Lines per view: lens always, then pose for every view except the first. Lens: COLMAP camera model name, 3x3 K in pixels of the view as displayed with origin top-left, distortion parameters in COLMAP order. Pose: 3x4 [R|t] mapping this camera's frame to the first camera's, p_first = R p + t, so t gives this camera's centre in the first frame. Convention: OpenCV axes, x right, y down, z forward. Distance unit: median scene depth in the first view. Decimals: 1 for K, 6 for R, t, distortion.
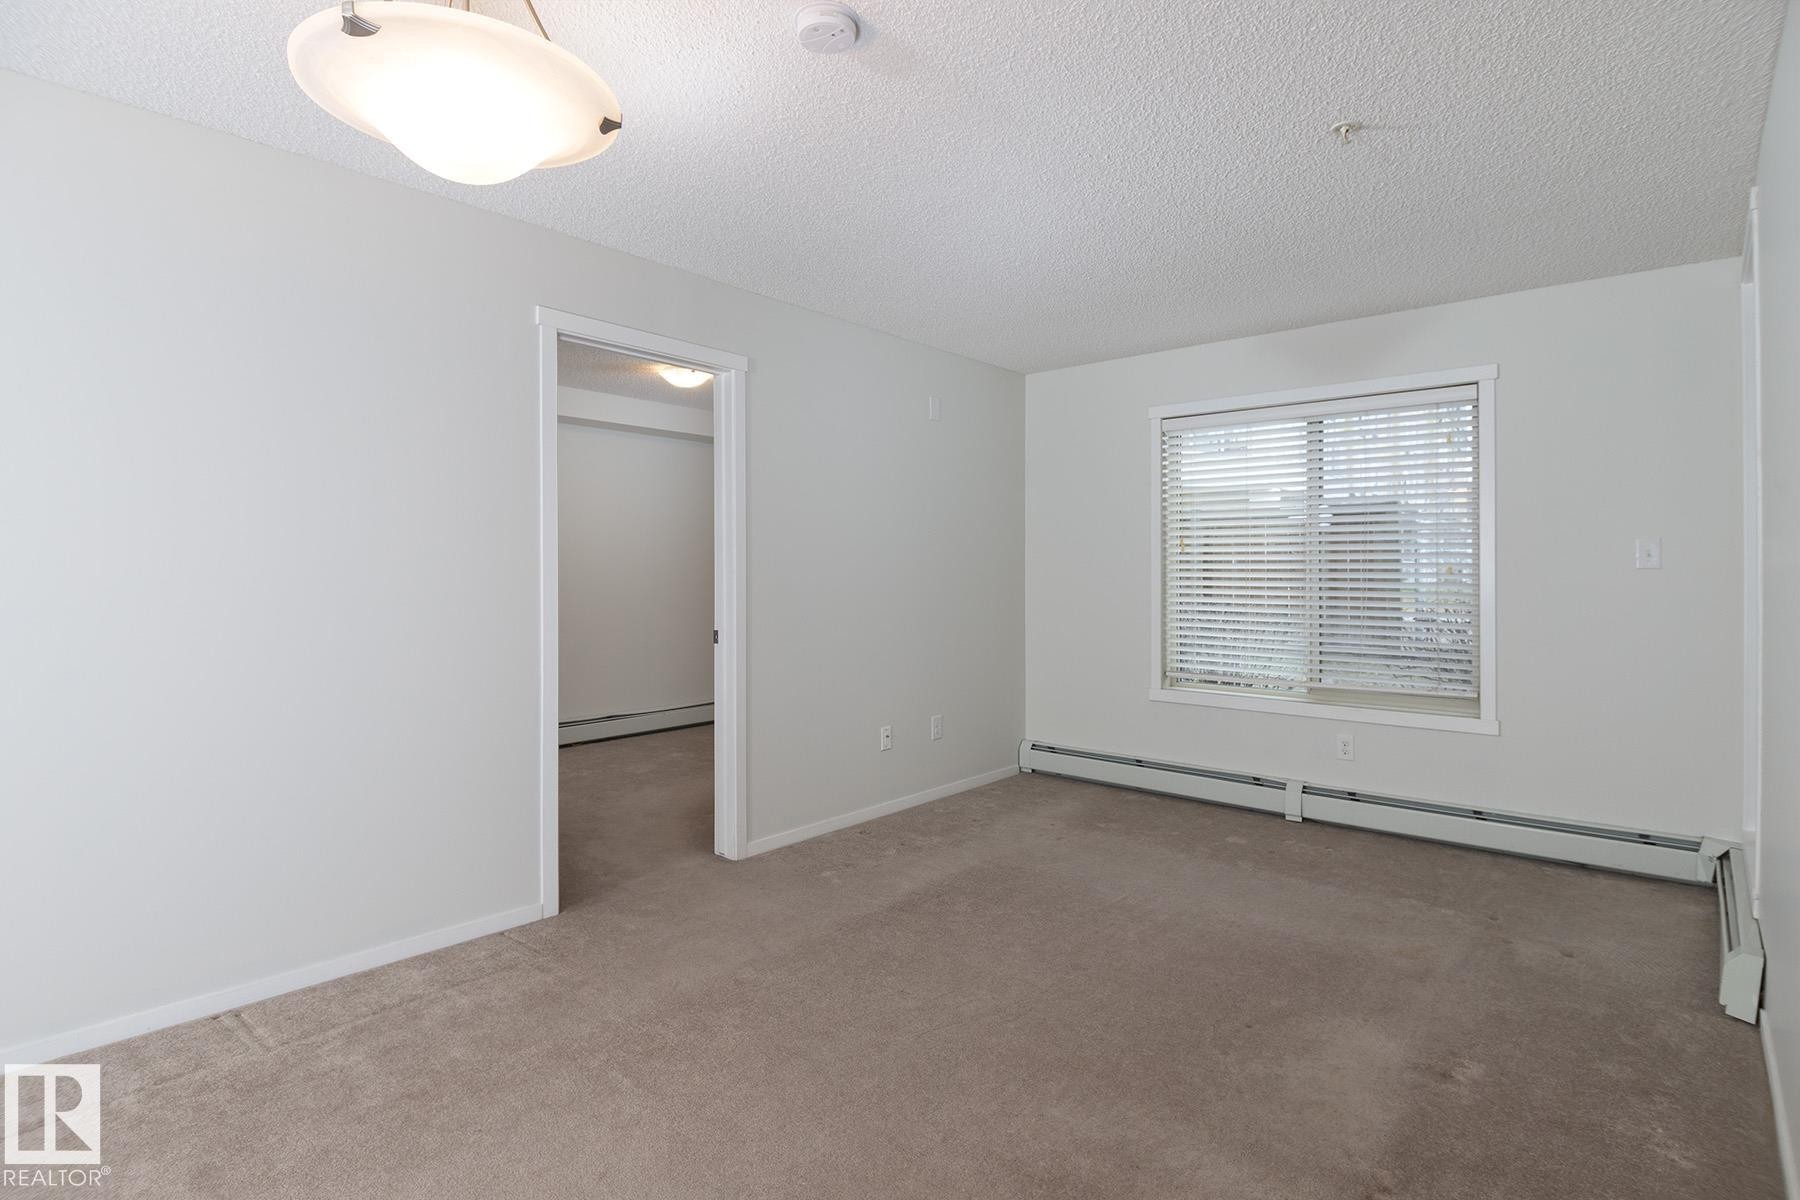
lens RADIAL K [[911.0, 0, 870.4], [0, 911.0, 566.9], [0, 0, 1]] dist [-0.001053, -0.007665]
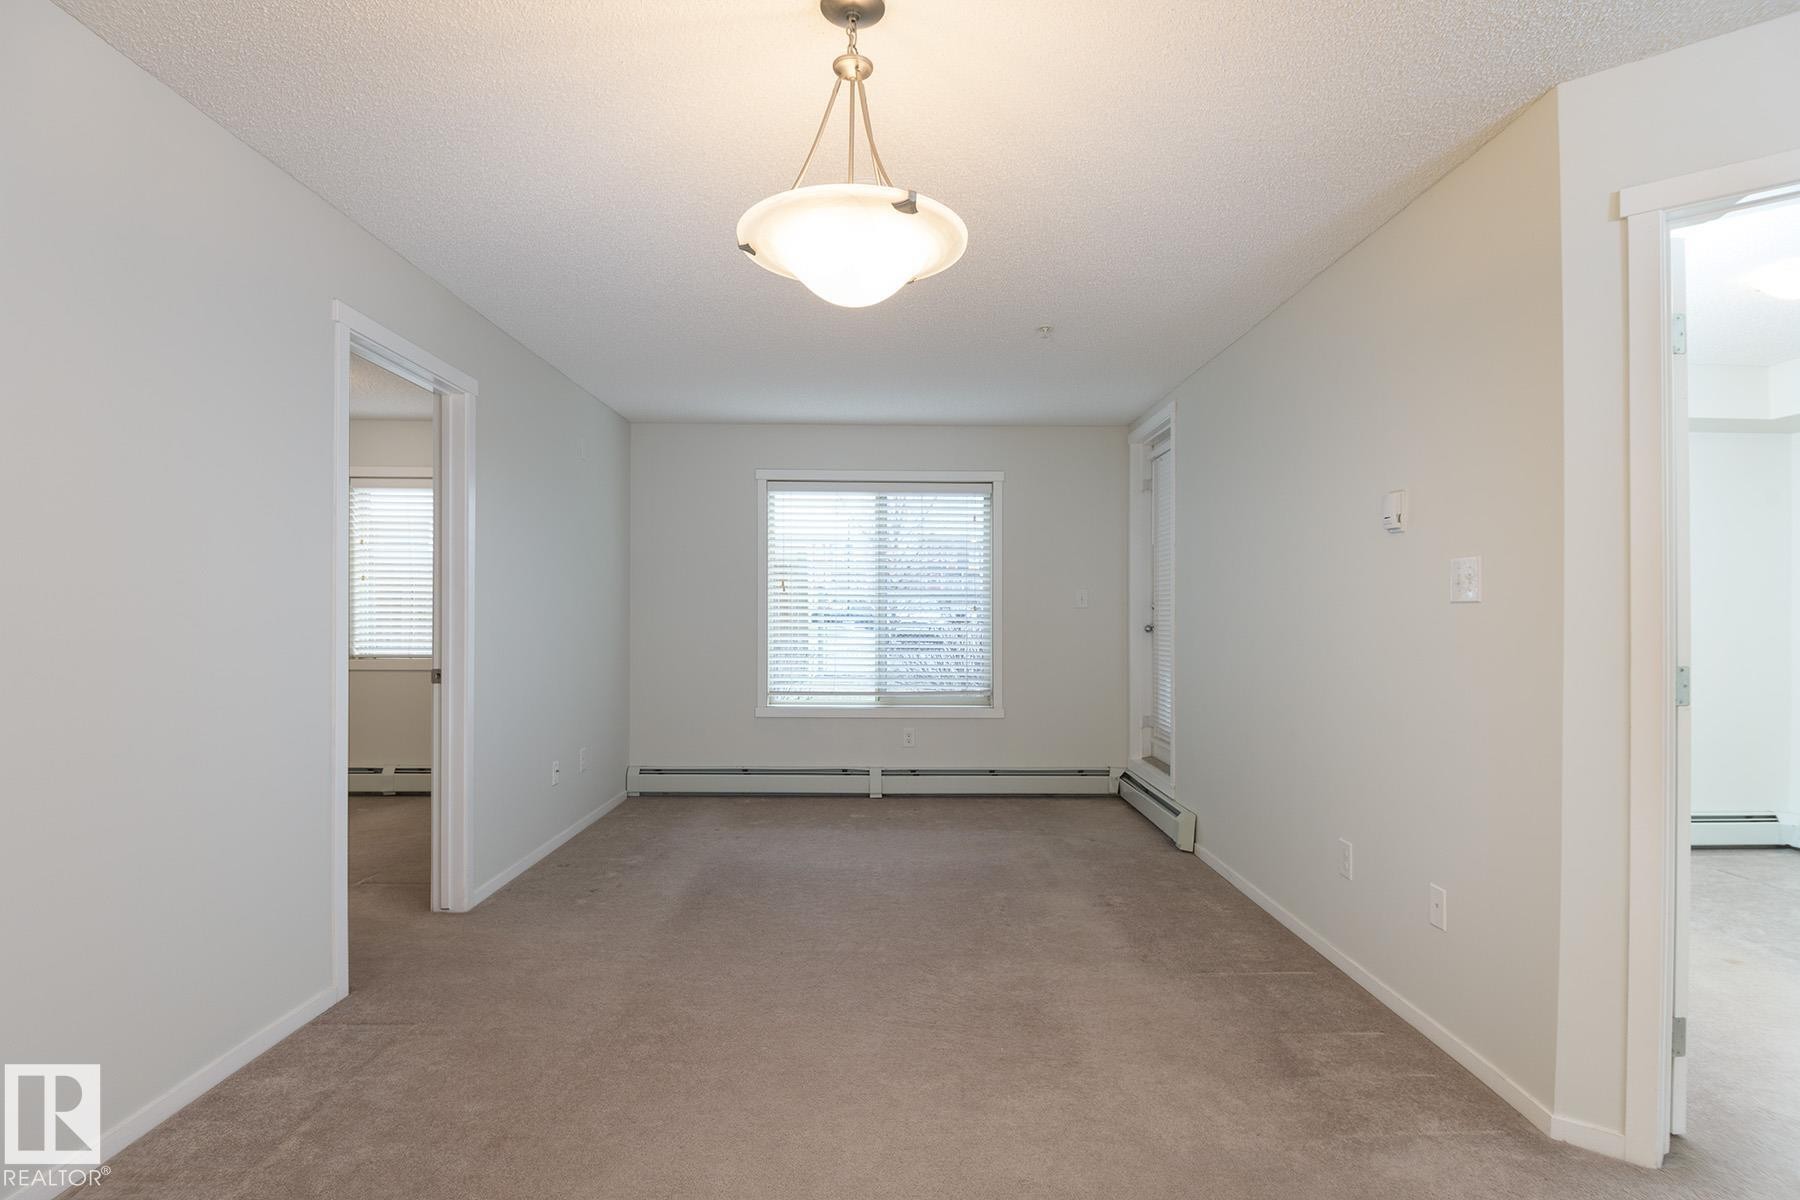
lens RADIAL K [[911.0, 0, 900.8], [0, 911.0, 600.3], [0, 0, 1]] dist [-0.001053, -0.007665]
pose [[0.754004, 0.005012, 0.656851, -0.466597], [-0.000379, 0.999974, -0.007194, 0.006816], [-0.656870, 0.005175, 0.753986, -0.008418]]
